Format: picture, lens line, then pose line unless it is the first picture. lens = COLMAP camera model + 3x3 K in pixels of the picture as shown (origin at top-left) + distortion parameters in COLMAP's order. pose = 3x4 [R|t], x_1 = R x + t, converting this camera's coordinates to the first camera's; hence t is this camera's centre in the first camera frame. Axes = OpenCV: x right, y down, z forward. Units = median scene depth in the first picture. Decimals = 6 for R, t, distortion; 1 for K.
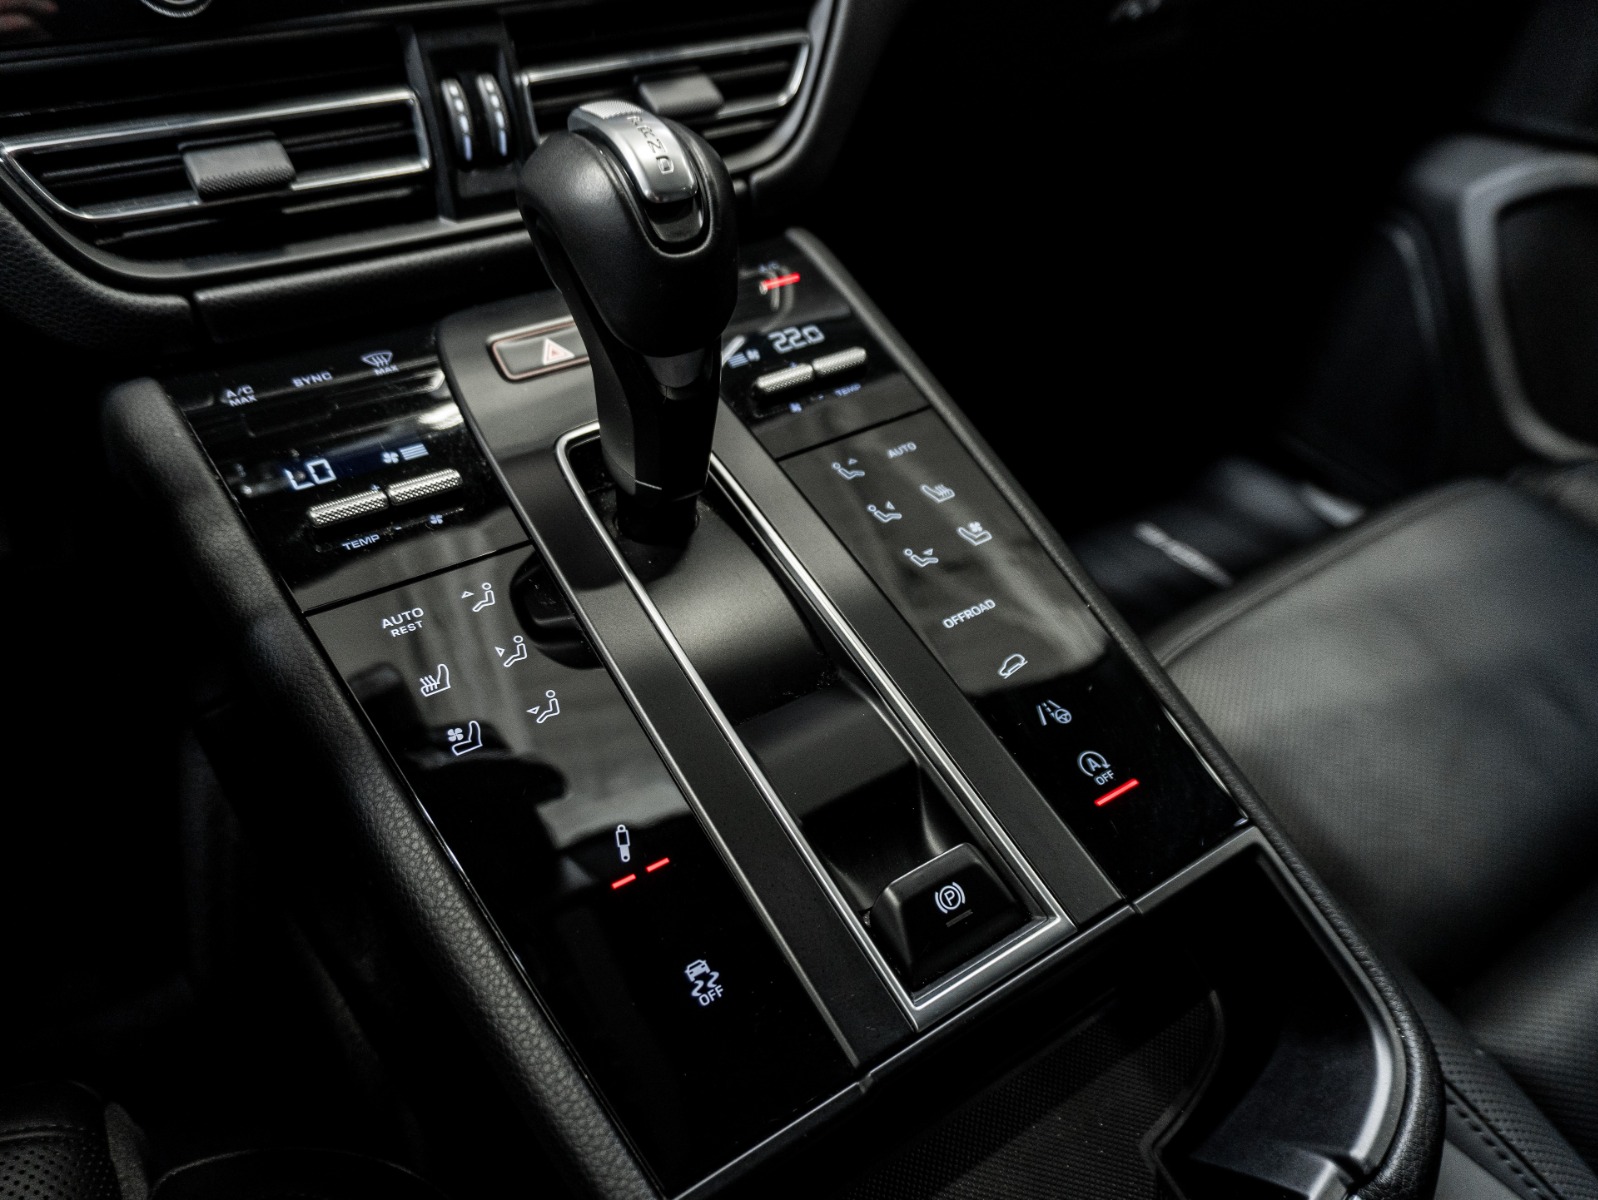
lens RADIAL K [[1210.9, 0, 799.0], [0, 1210.9, 600.0], [0, 0, 1]] dist [0.004185, -0.007267]
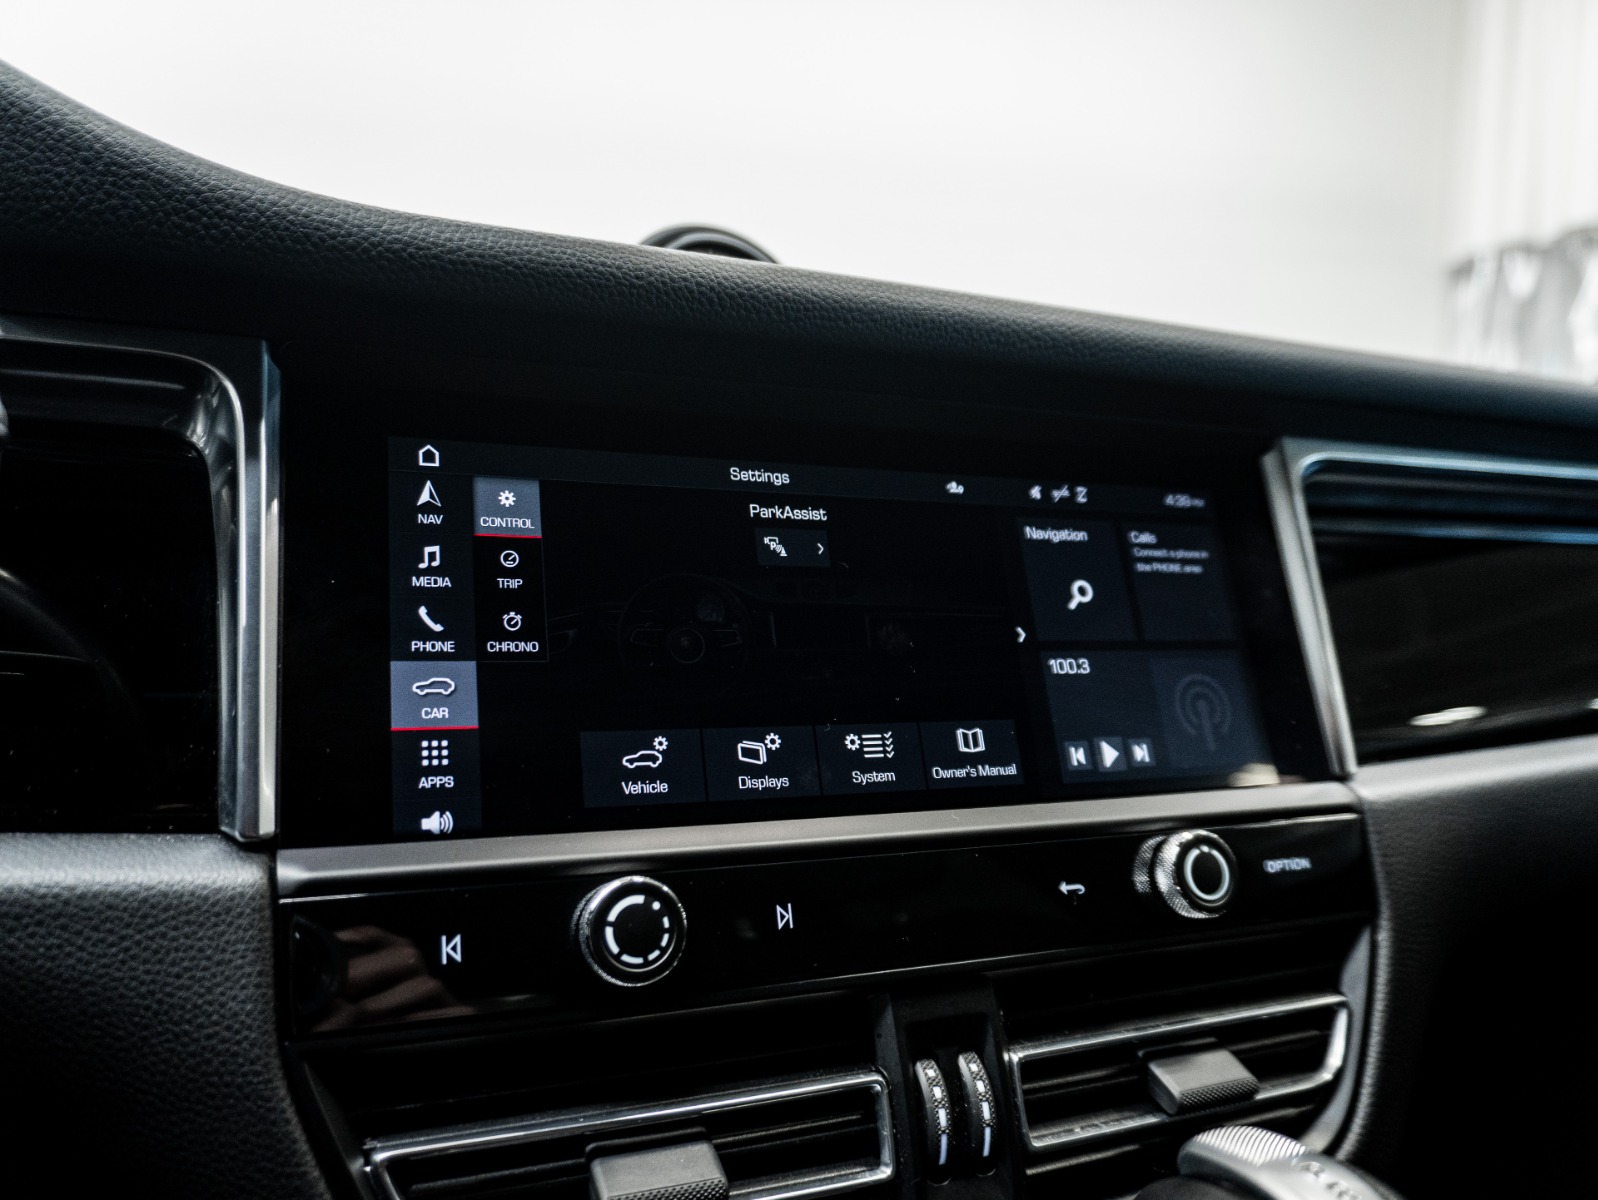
lens RADIAL K [[1204.6, 0, 799.0], [0, 1204.6, 600.0], [0, 0, 1]] dist [-0.010227, -0.009424]
pose [[0.981857, -0.040649, -0.185216, -0.216263], [-0.089566, 0.761515, -0.641929, -0.155982], [0.167138, 0.646872, 0.744058, 0.234562]]
